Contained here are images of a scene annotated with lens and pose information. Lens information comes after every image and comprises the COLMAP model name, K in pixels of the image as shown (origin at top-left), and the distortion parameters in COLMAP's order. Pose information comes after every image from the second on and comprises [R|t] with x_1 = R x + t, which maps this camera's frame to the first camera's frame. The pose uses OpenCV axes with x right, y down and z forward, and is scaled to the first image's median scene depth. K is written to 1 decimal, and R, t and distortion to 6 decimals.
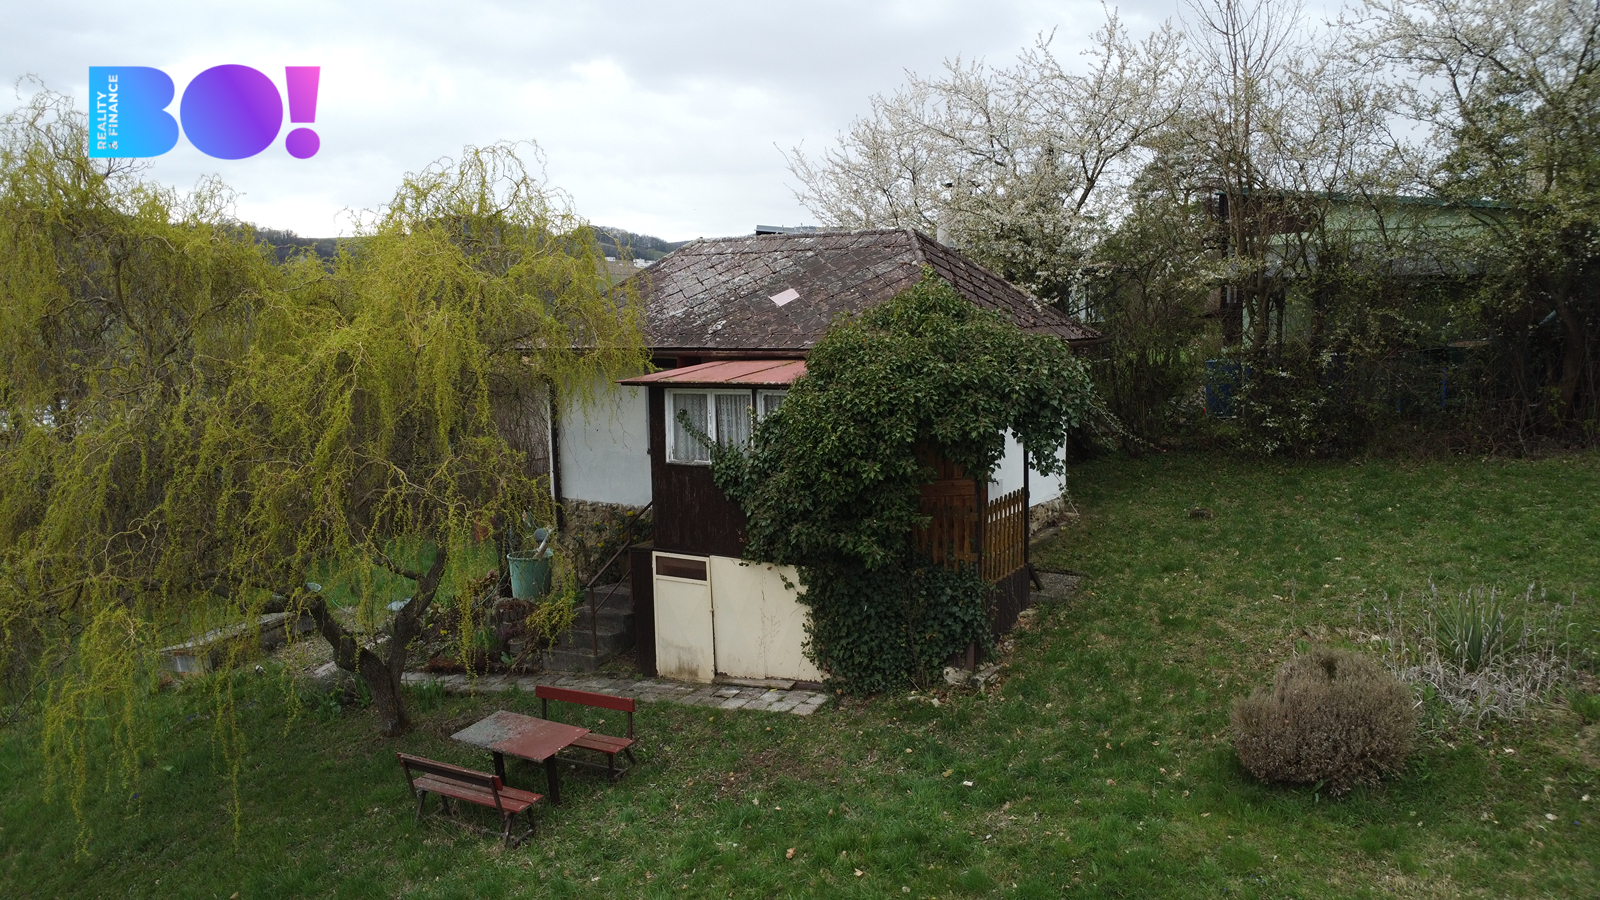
lens RADIAL K [[1126.0, 0, 800.0], [0, 1126.0, 450.0], [0, 0, 1]] dist [-0.051476, -0.003450]
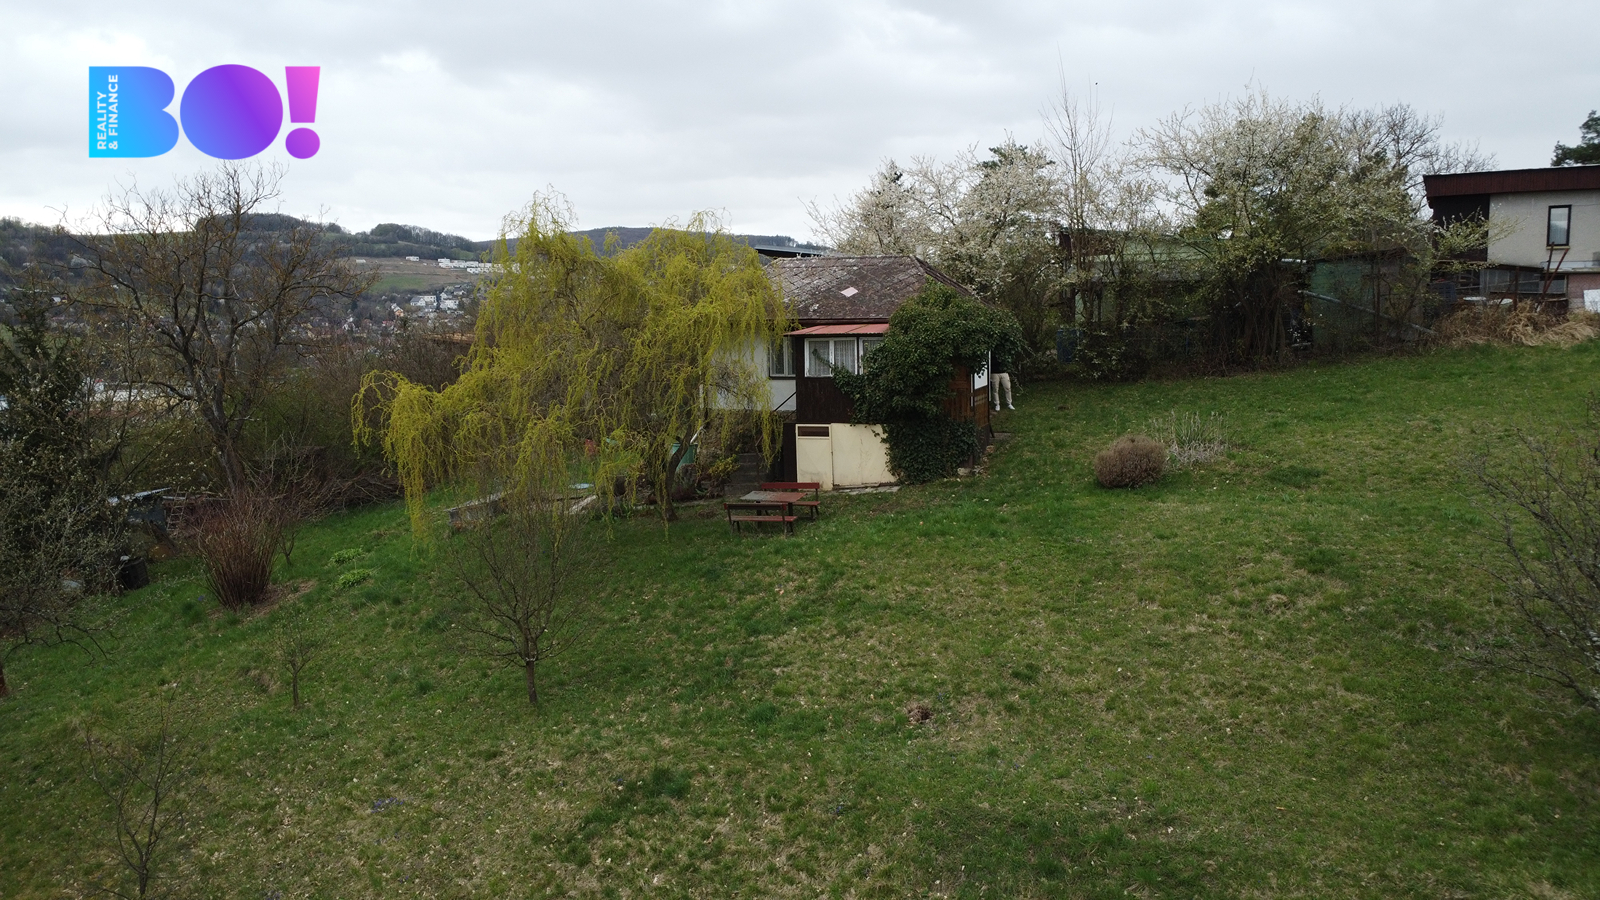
lens RADIAL K [[1126.0, 0, 800.0], [0, 1126.0, 450.0], [0, 0, 1]] dist [-0.051476, -0.003450]
pose [[0.986053, -0.020509, 0.165163, -0.435174], [0.020588, 0.999787, 0.001231, 0.129869], [-0.165153, 0.002187, 0.986266, -0.875551]]
